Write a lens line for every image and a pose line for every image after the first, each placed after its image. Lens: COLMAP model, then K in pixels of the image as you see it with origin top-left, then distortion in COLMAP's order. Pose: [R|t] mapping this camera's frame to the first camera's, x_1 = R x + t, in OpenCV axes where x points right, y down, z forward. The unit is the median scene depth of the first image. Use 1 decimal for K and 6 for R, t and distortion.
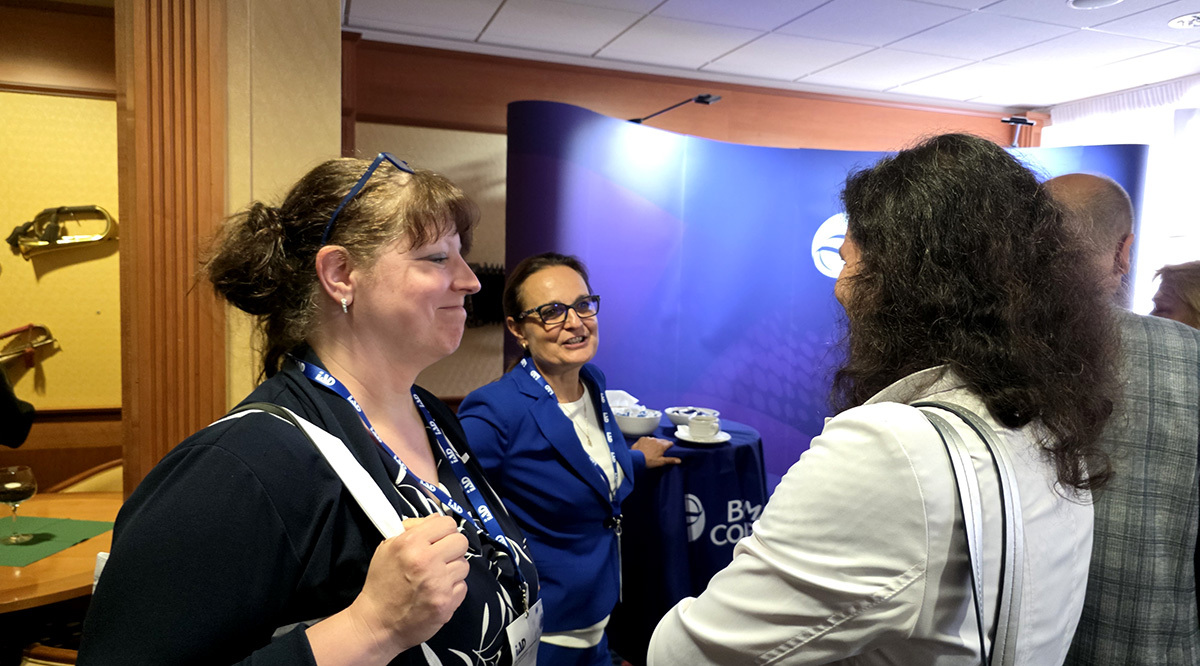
lens RADIAL K [[830.0, 0, 600.0], [0, 830.0, 333.0], [0, 0, 1]] dist [0.091424, -0.067374]
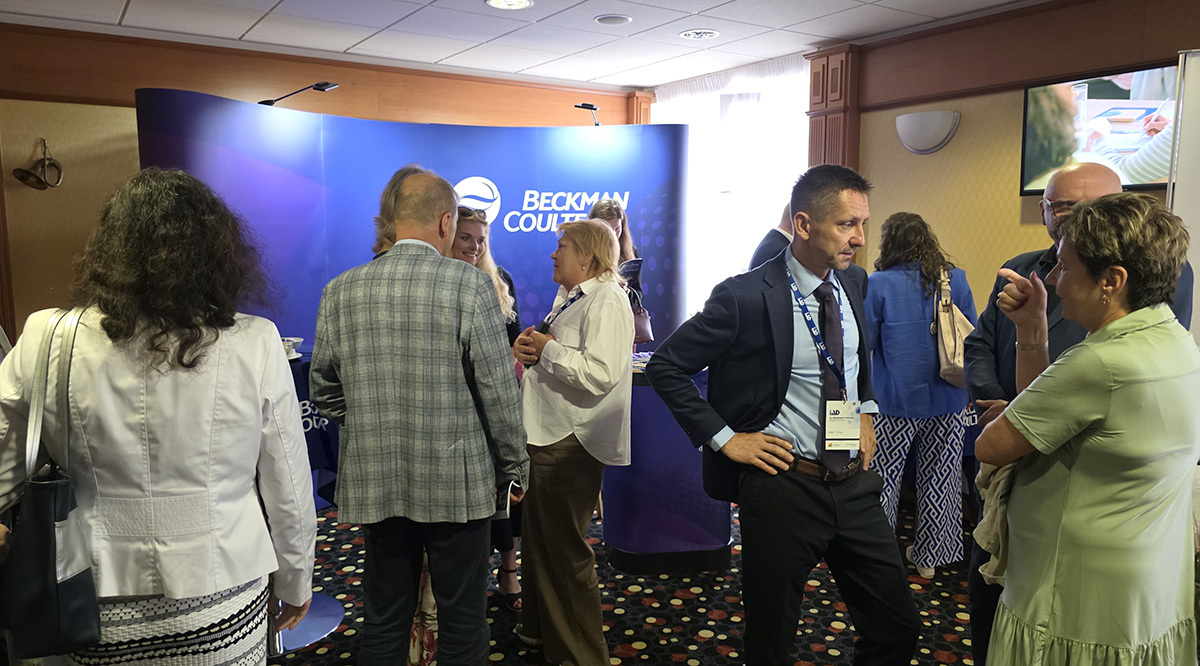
lens RADIAL K [[830.0, 0, 600.0], [0, 830.0, 333.0], [0, 0, 1]] dist [0.091424, -0.067374]
pose [[0.972078, -0.061391, 0.226484, 0.214887], [0.047091, 0.996572, 0.068013, 0.012237], [-0.229883, -0.055448, 0.971637, -0.293362]]
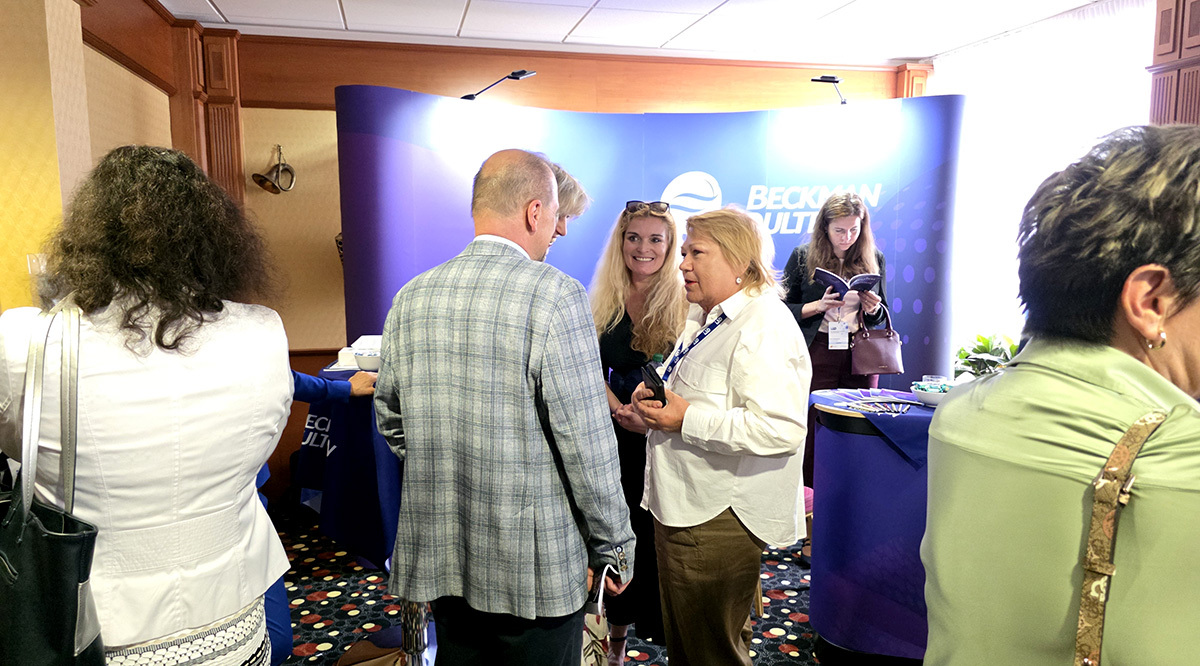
lens RADIAL K [[830.0, 0, 600.0], [0, 830.0, 333.0], [0, 0, 1]] dist [0.091424, -0.067374]
pose [[0.992910, -0.018136, -0.117480, 0.352275], [0.023615, 0.998689, 0.045412, 0.014092], [0.116502, -0.047864, 0.992036, -0.103698]]
